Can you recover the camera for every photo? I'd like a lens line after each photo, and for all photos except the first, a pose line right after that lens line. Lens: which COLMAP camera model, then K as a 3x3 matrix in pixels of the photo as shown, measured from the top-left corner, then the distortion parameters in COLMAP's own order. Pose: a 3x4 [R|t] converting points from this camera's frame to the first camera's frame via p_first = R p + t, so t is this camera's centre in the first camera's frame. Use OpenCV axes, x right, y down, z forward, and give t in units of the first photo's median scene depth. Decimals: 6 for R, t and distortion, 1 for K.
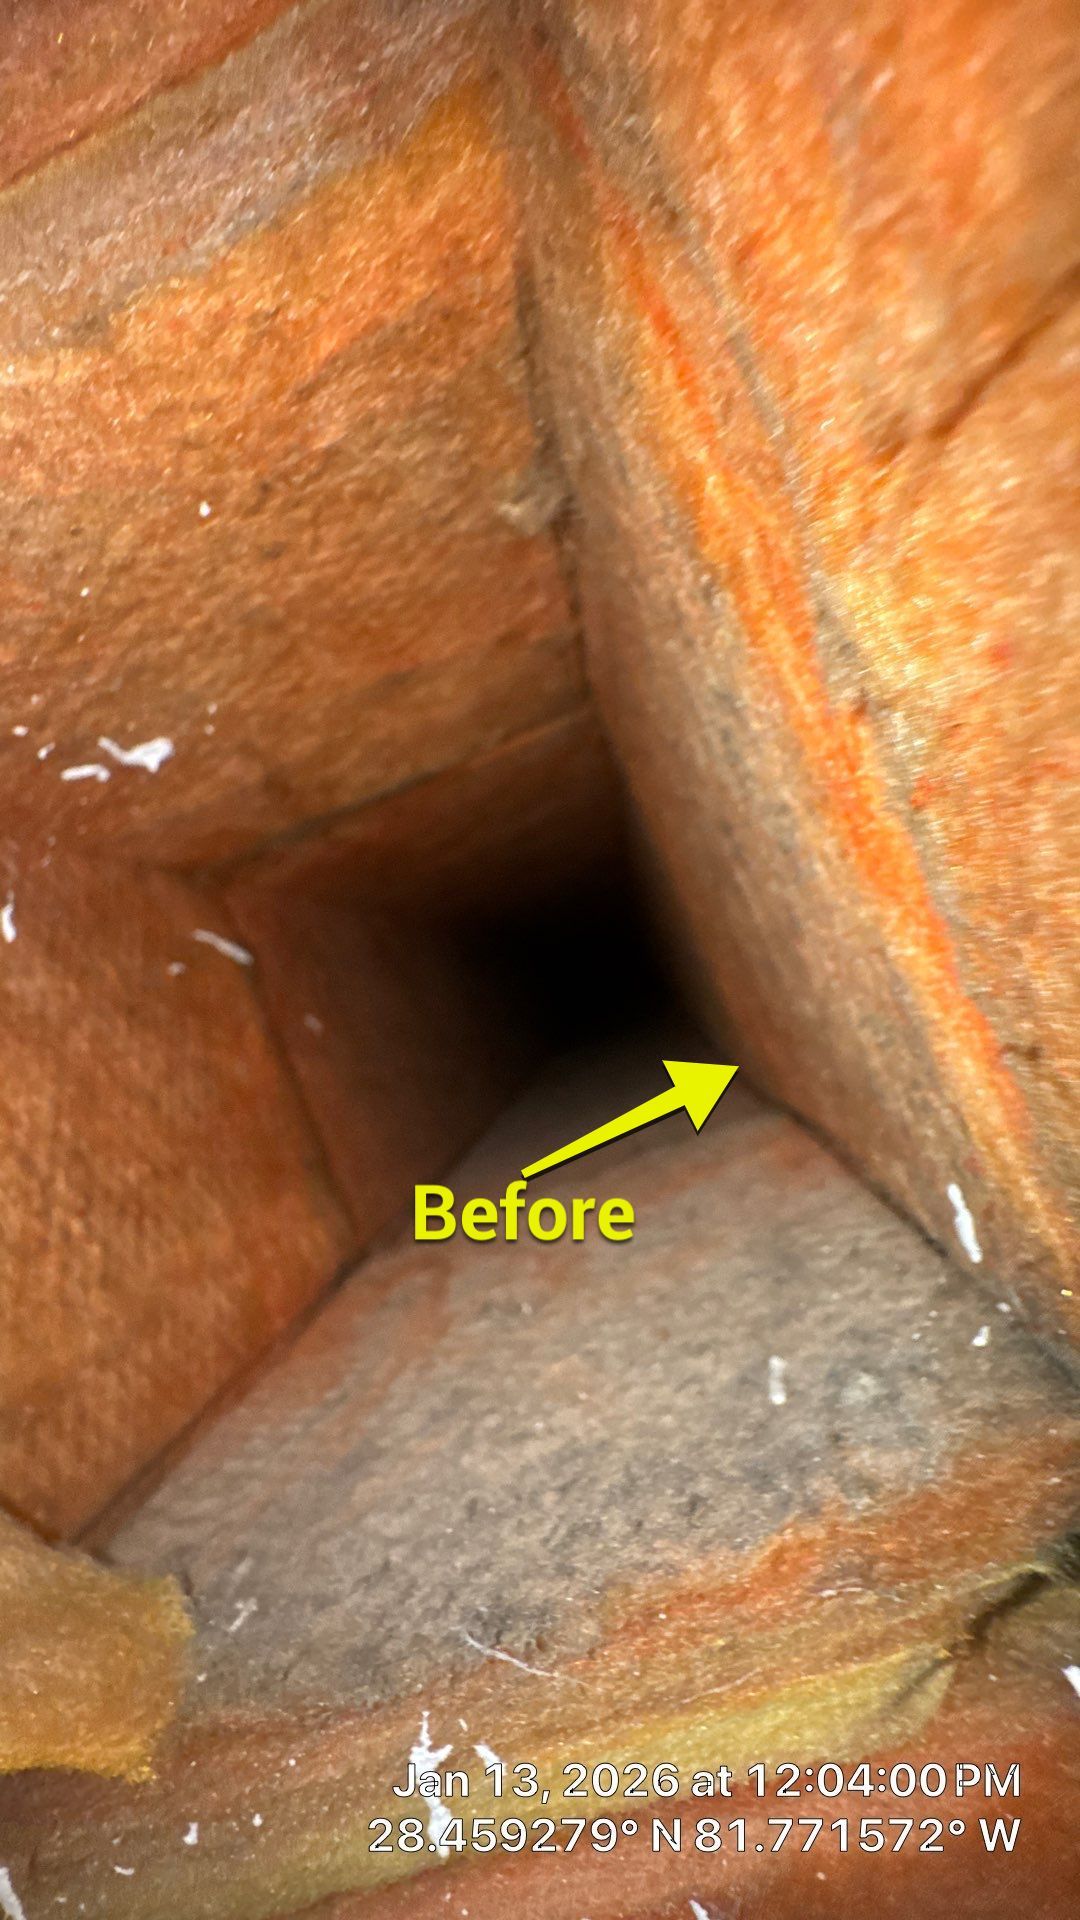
lens RADIAL K [[769.7, 0, 547.3], [0, 769.7, 953.6], [0, 0, 1]] dist [-0.005667, 0.000748]
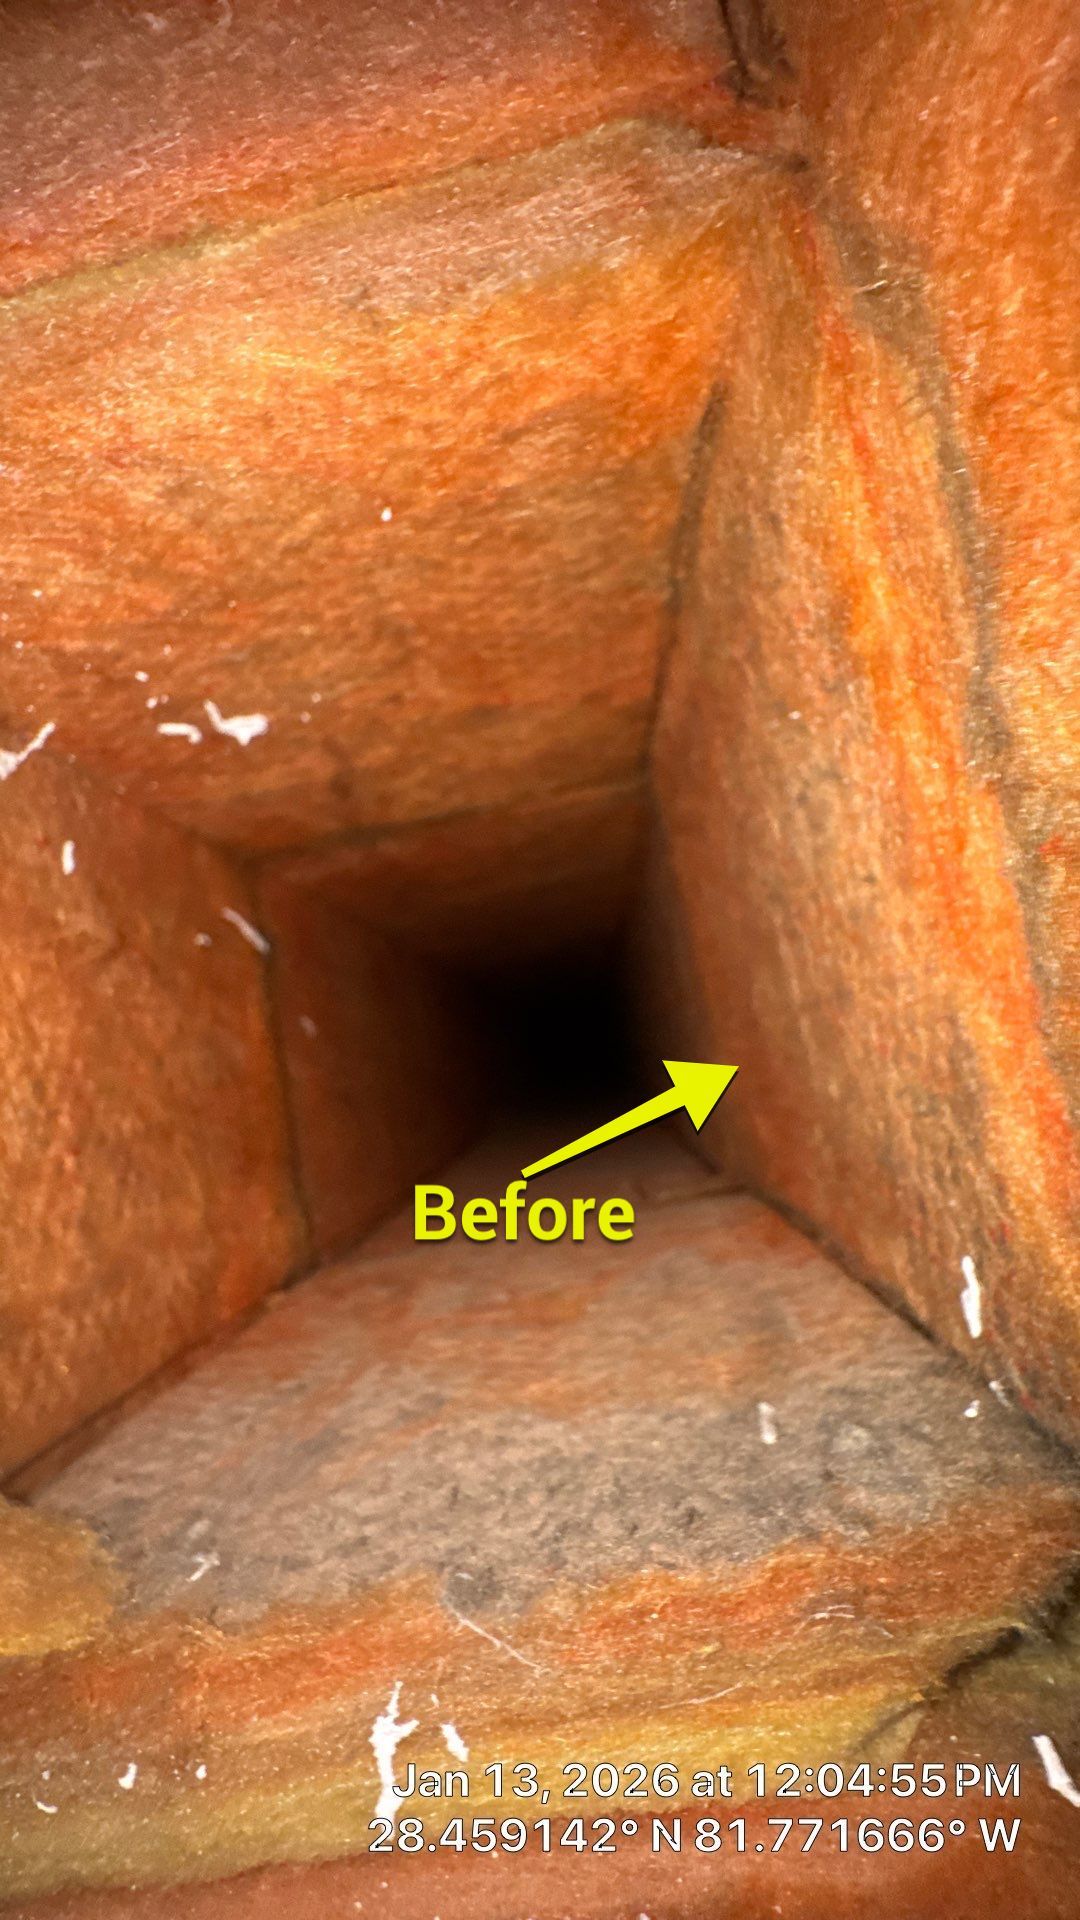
lens RADIAL K [[769.7, 0, 530.4], [0, 769.7, 968.1], [0, 0, 1]] dist [-0.005667, 0.000748]
pose [[0.979226, 0.199686, 0.035234, -0.167133], [-0.196091, 0.976795, -0.086134, 0.112299], [-0.051617, 0.077435, 0.995660, -0.052324]]
